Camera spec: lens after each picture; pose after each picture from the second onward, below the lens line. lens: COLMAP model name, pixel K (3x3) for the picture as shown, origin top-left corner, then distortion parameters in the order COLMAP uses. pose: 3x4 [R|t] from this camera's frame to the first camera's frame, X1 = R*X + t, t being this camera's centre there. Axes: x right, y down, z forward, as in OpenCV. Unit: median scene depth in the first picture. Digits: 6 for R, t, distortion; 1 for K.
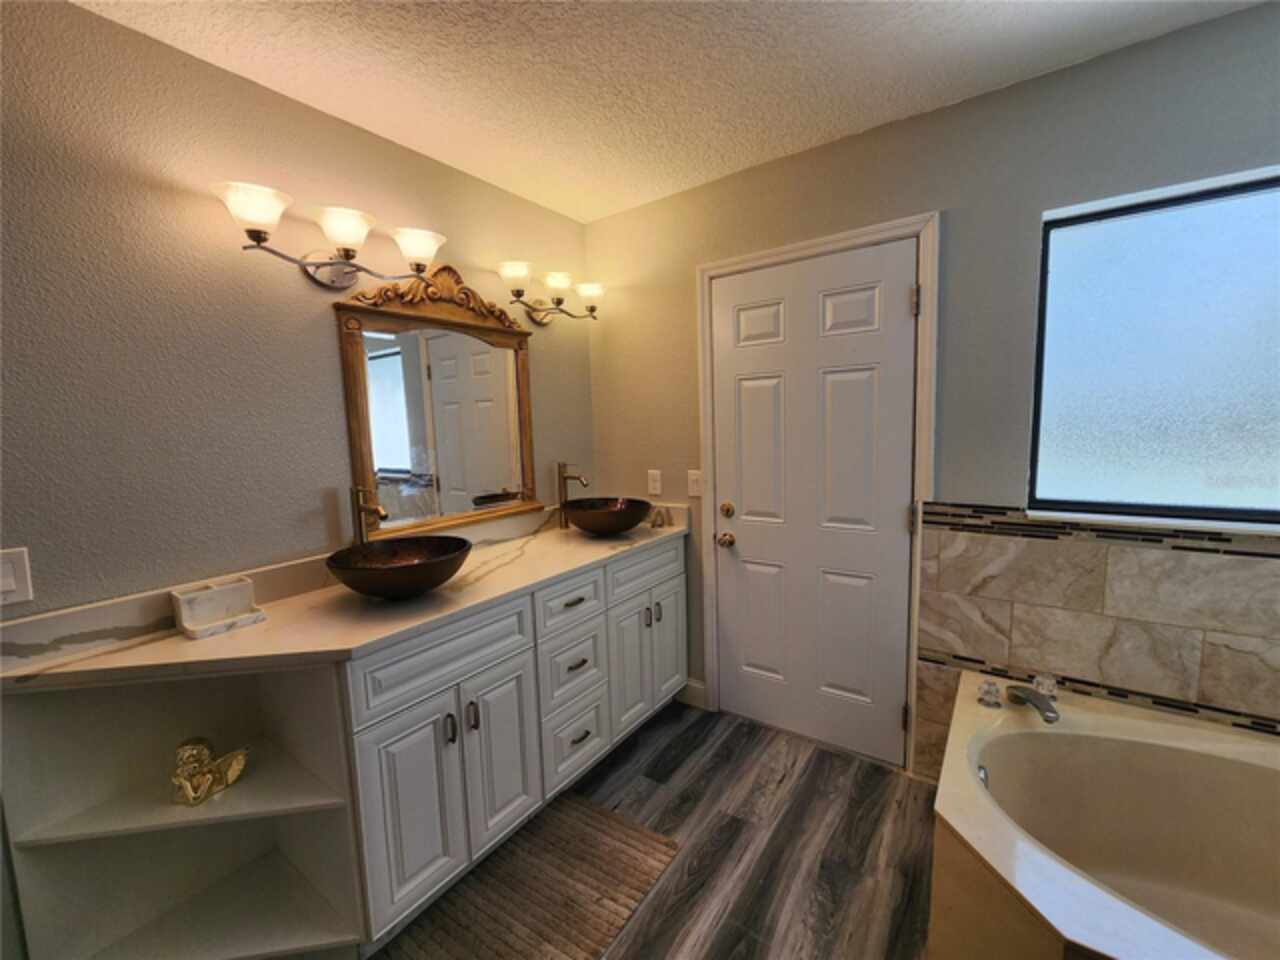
lens RADIAL K [[529.1, 0, 628.8], [0, 529.1, 483.4], [0, 0, 1]] dist [-0.000055, -0.000166]
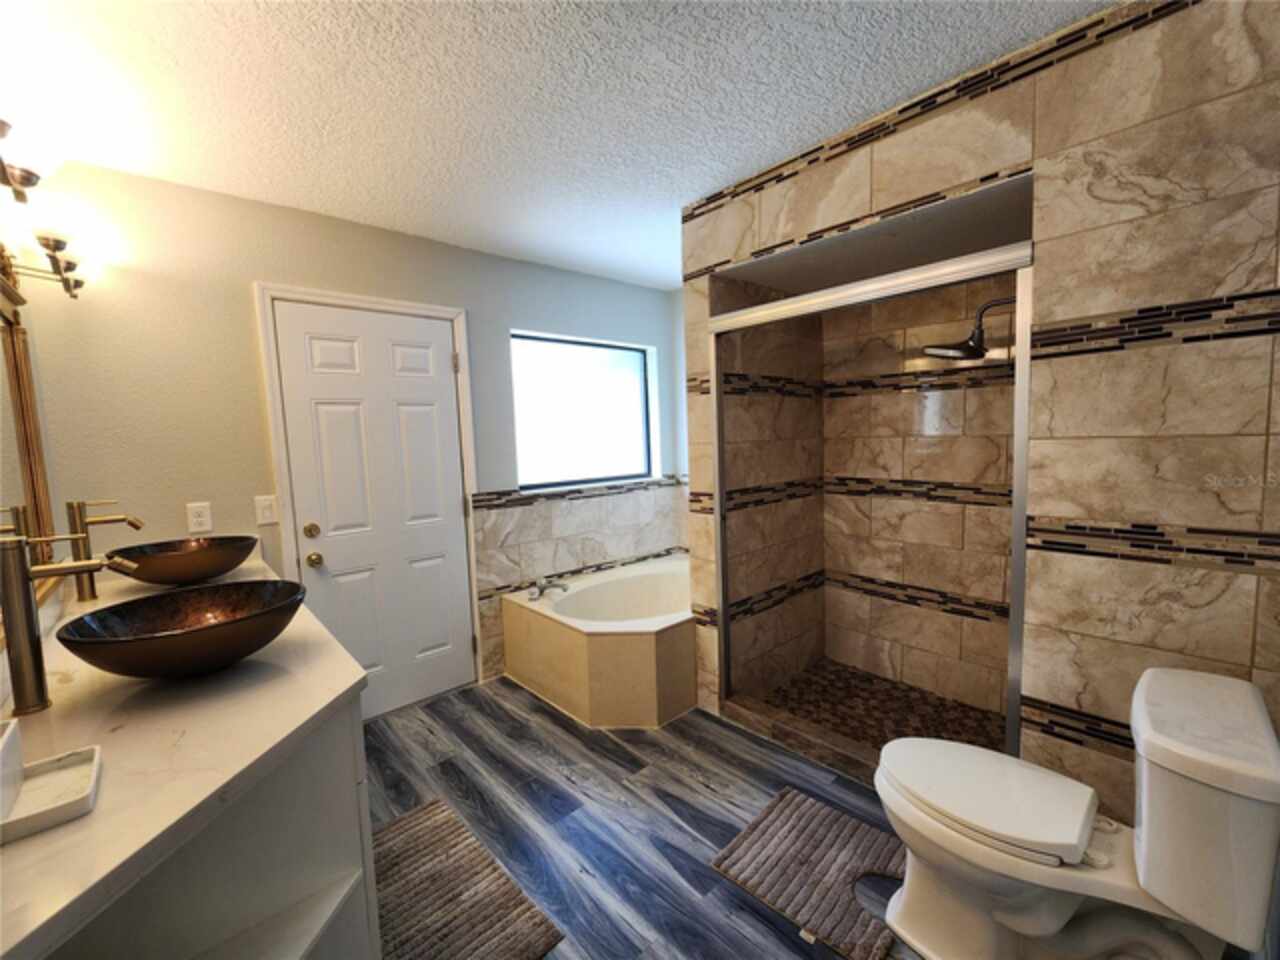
lens RADIAL K [[529.1, 0, 628.8], [0, 529.1, 483.4], [0, 0, 1]] dist [-0.000055, -0.000166]
pose [[0.216410, -0.060291, 0.974439, -0.829043], [0.143005, 0.989284, 0.029450, 0.023546], [-0.965772, 0.132976, 0.222713, 0.223475]]
